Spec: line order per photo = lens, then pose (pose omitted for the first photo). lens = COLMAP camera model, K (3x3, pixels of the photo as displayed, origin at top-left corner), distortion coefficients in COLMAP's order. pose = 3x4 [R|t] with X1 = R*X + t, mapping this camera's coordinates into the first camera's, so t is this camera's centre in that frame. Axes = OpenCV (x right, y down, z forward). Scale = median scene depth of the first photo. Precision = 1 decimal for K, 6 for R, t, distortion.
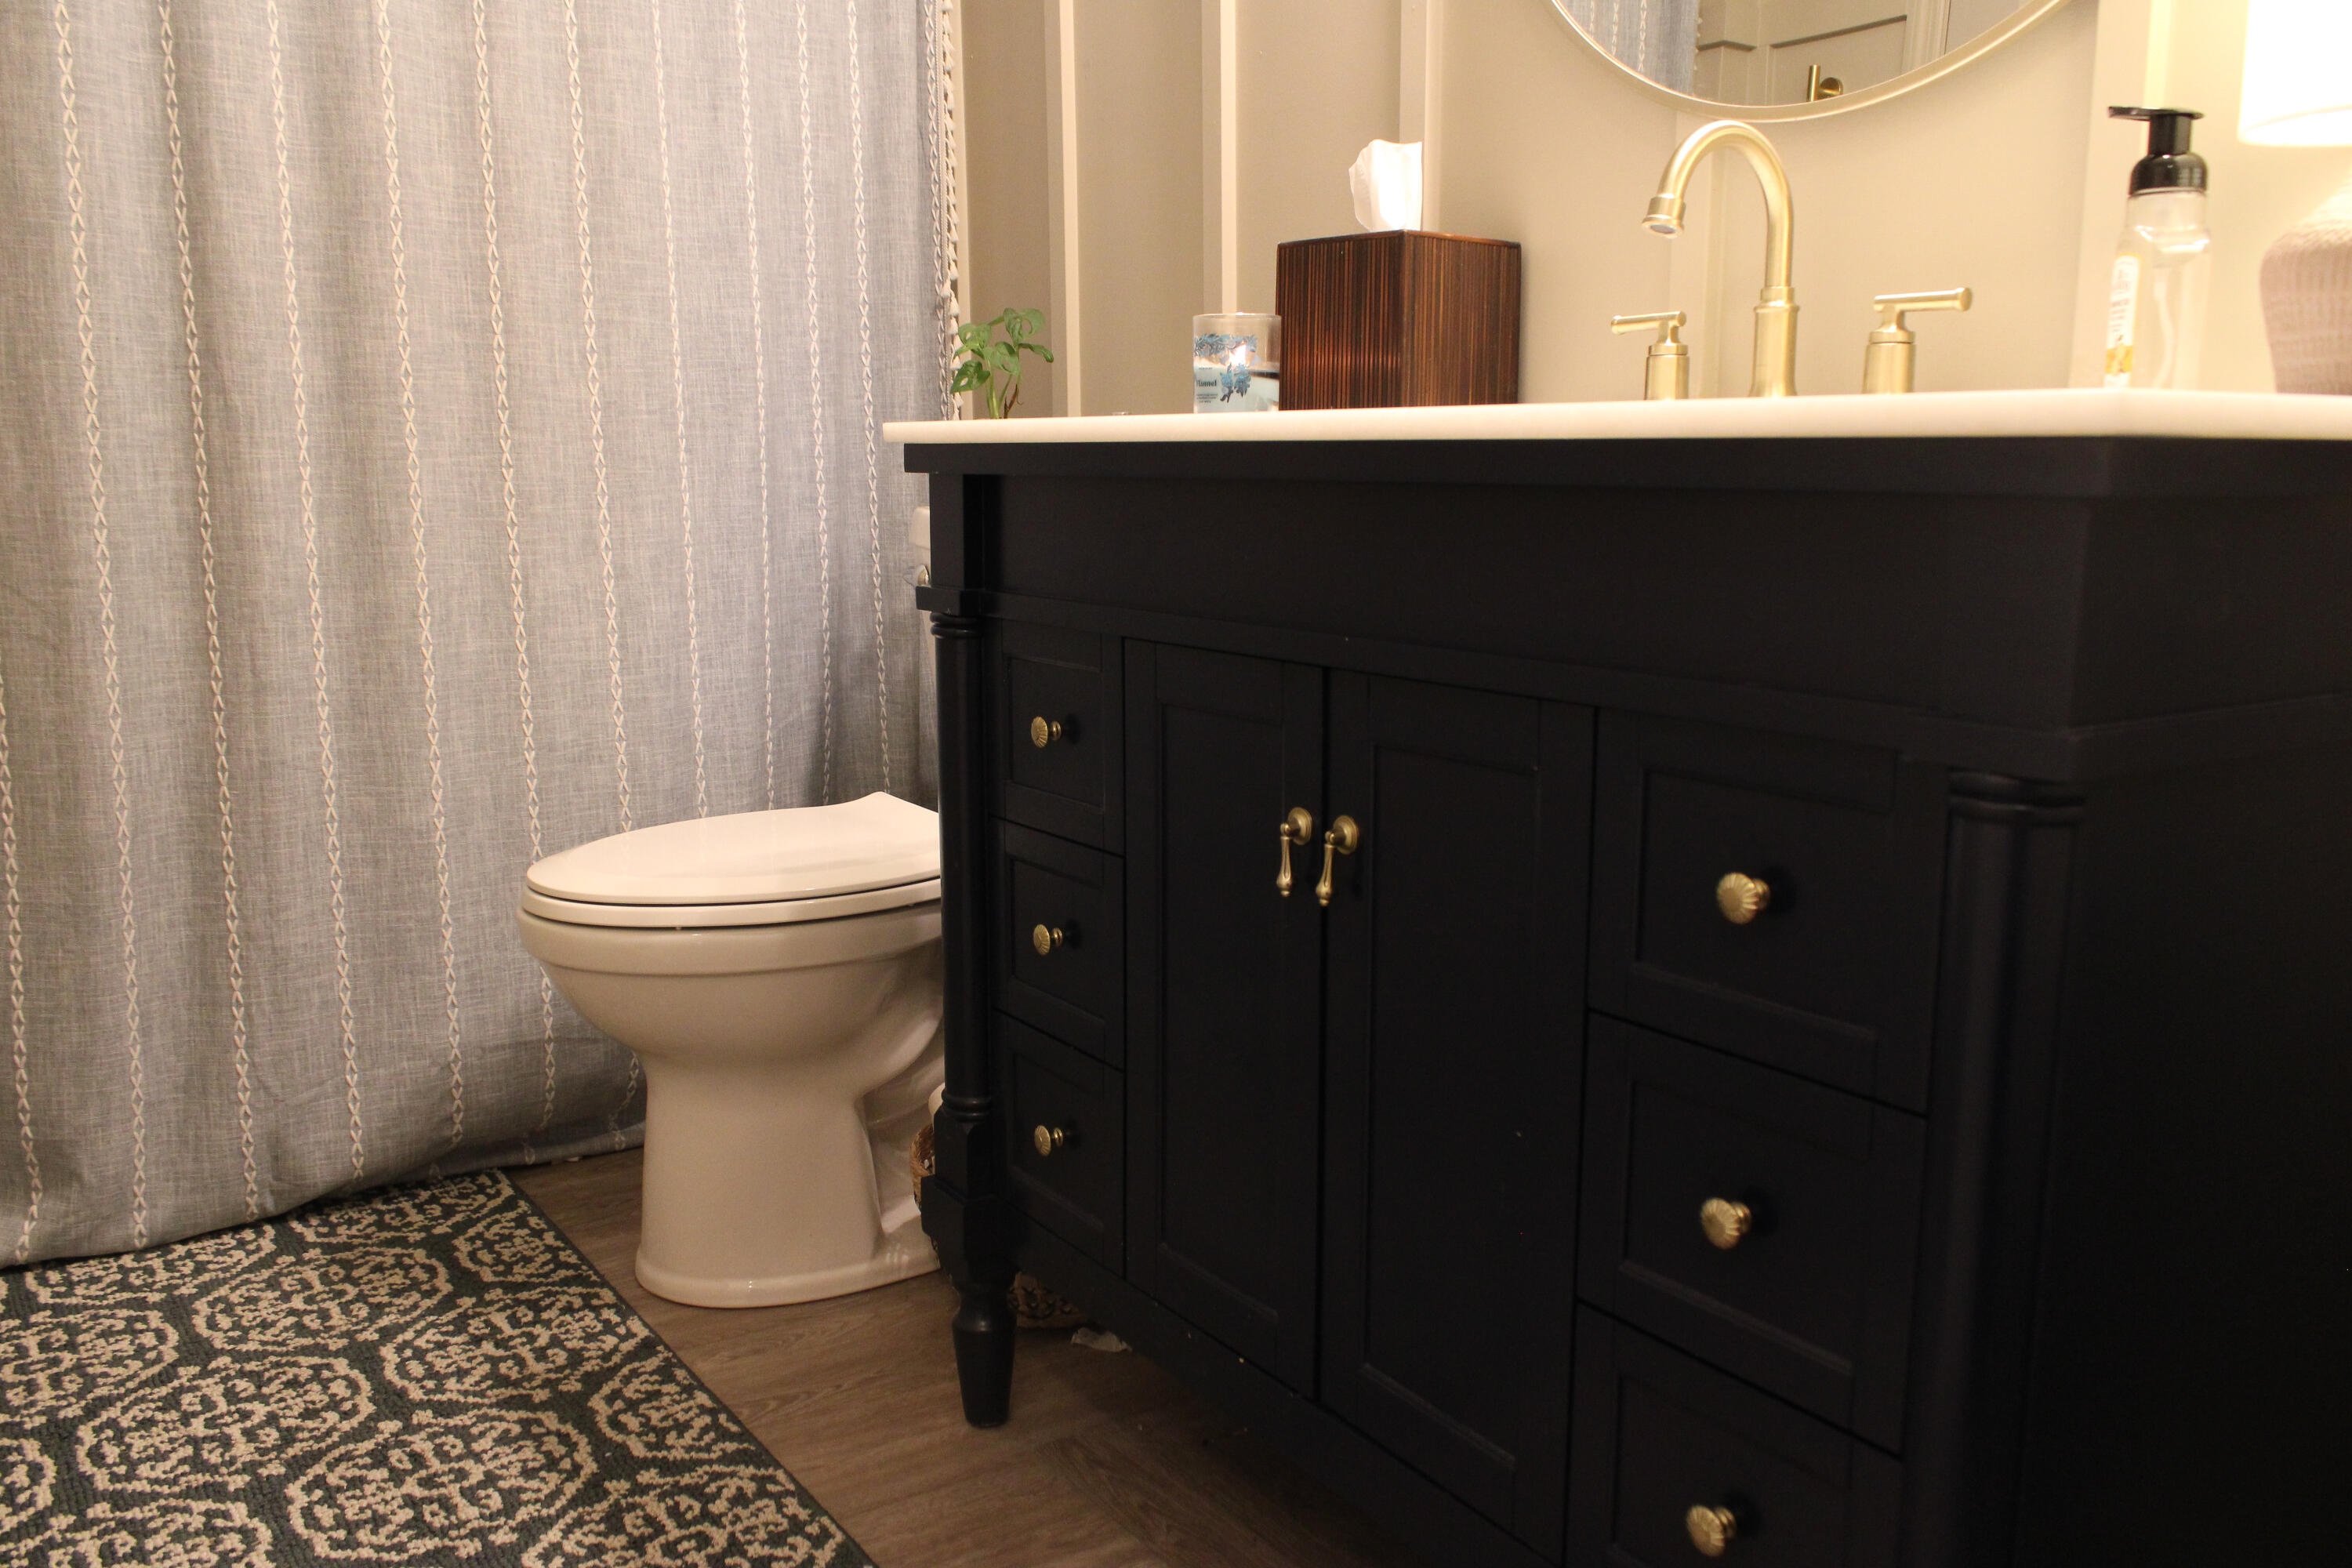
lens RADIAL K [[1935.4, 0, 1181.4], [0, 1935.4, 715.9], [0, 0, 1]] dist [-0.007717, -0.004290]
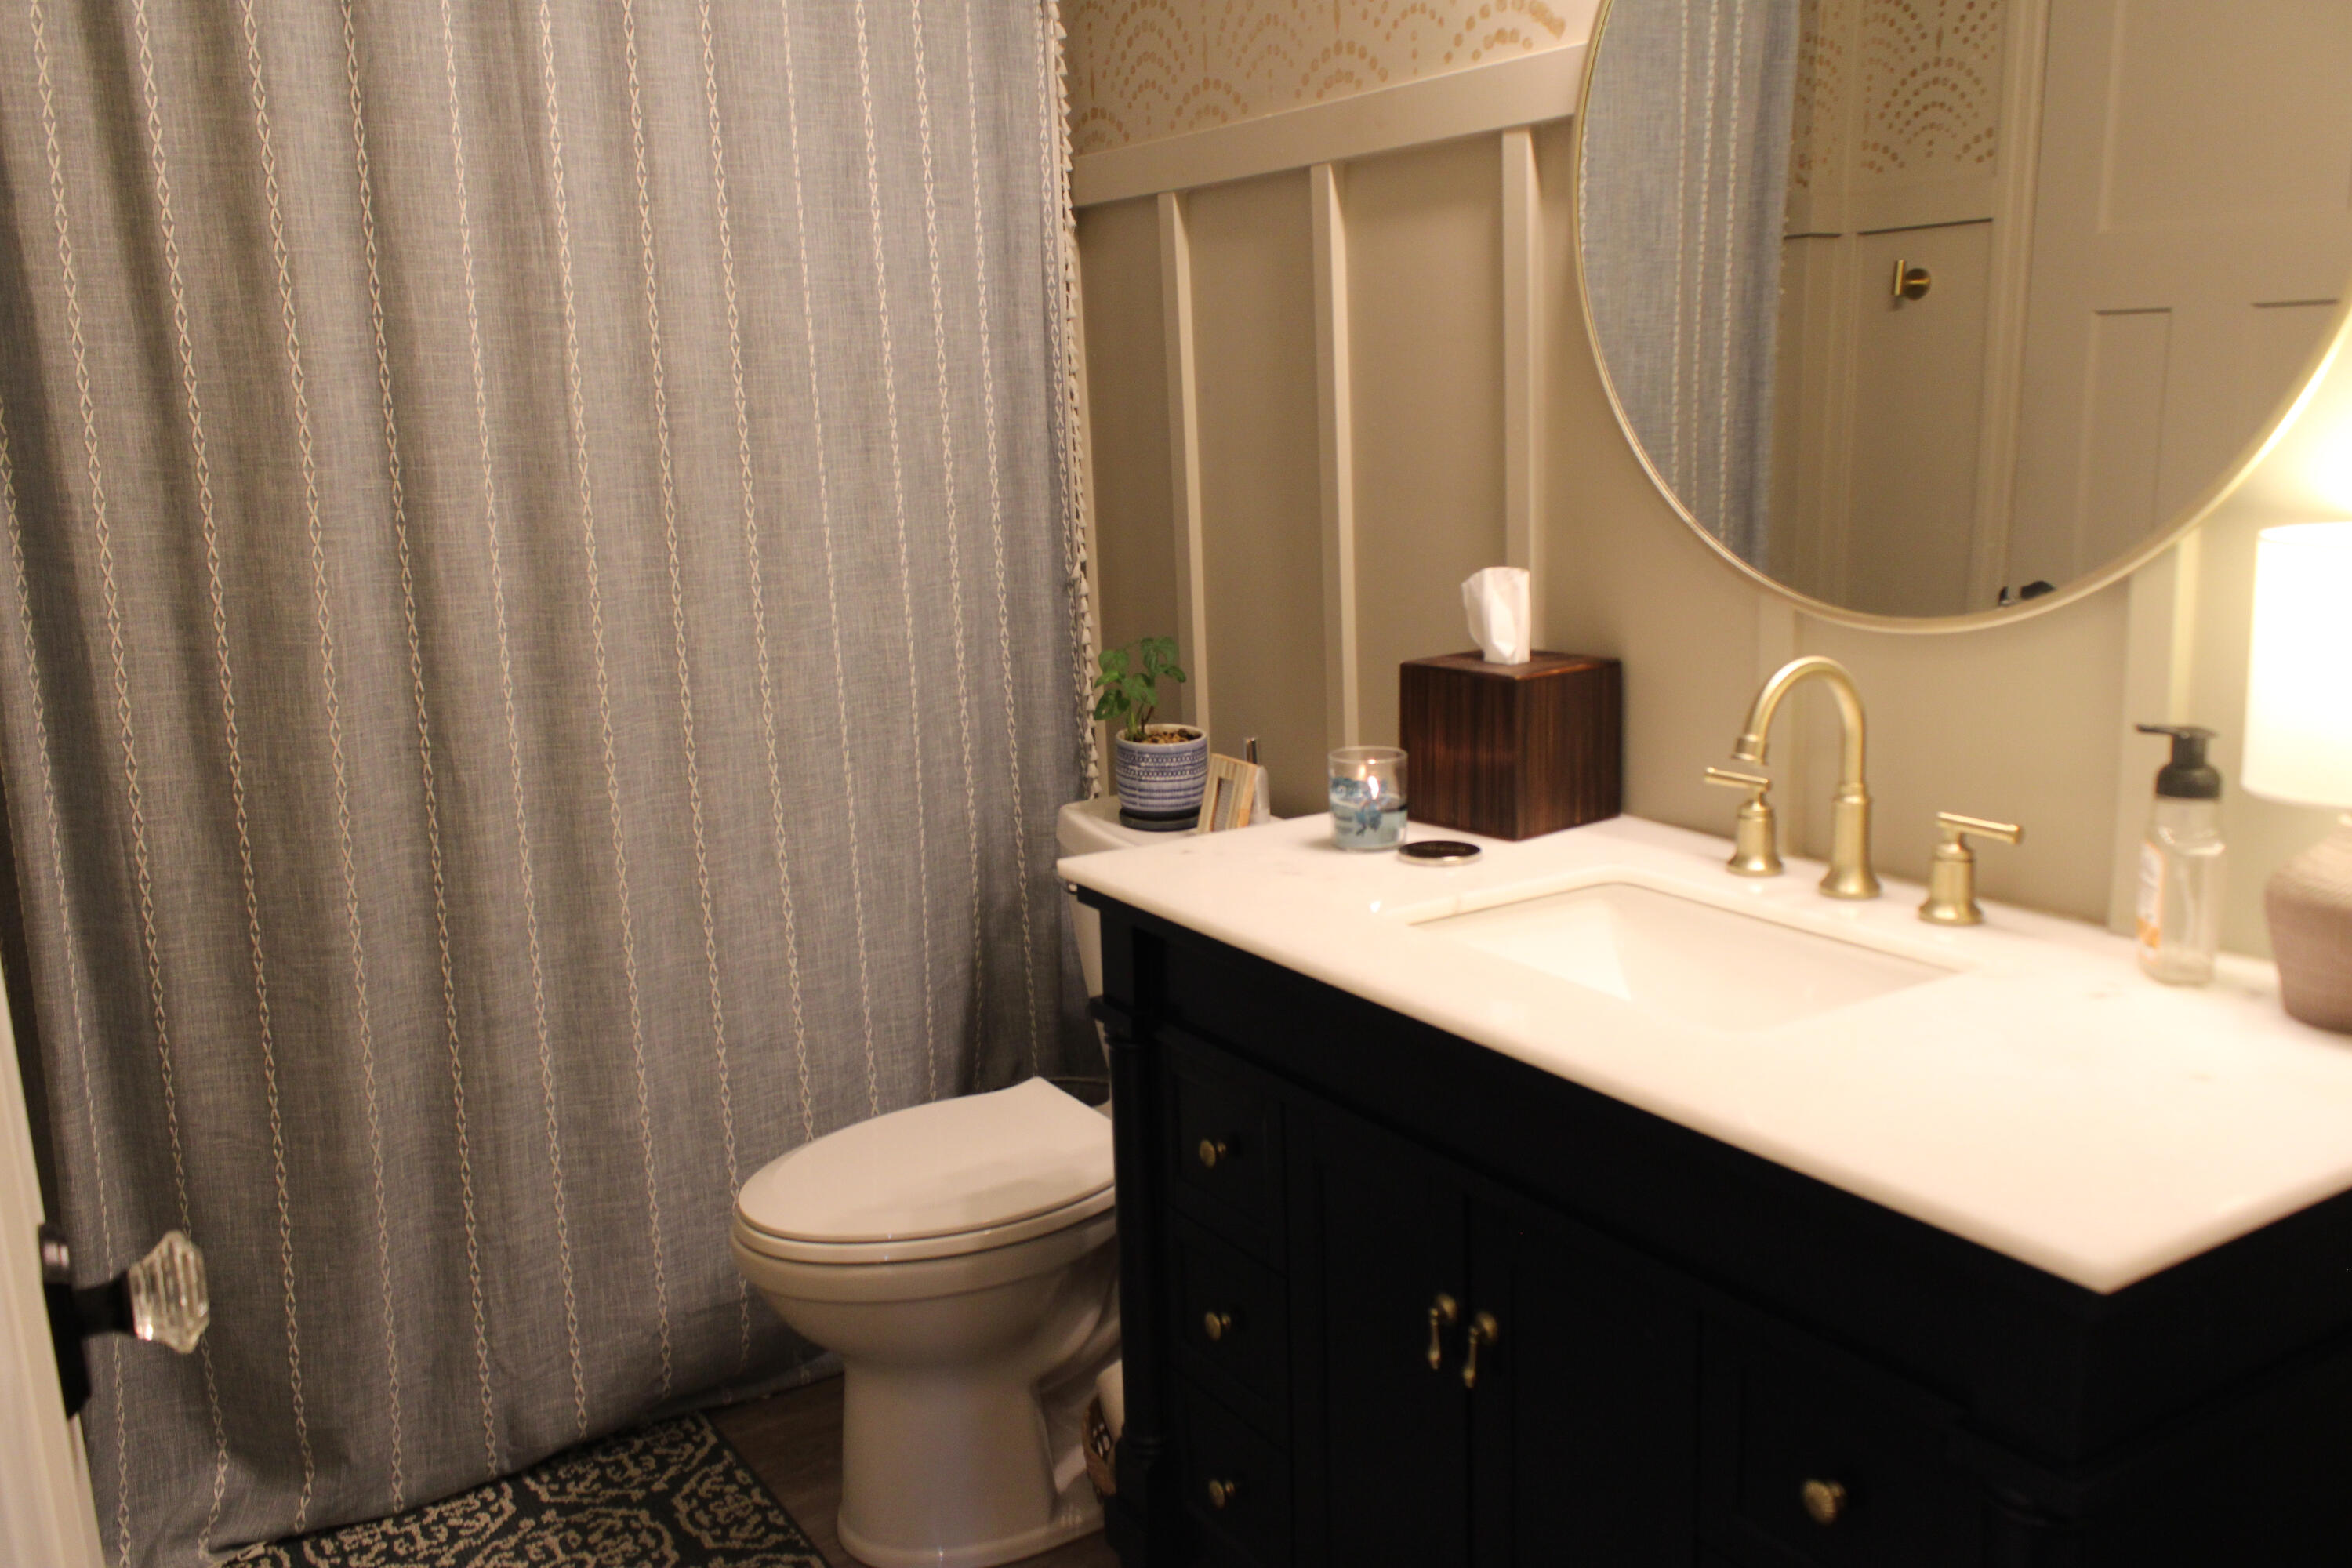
lens RADIAL K [[1935.4, 0, 1187.7], [0, 1935.4, 783.3], [0, 0, 1]] dist [-0.007717, -0.004290]
pose [[0.998579, -0.026852, -0.046033, -0.017899], [0.027784, 0.999419, 0.019724, -0.159335], [0.045476, -0.020975, 0.998745, -0.093172]]
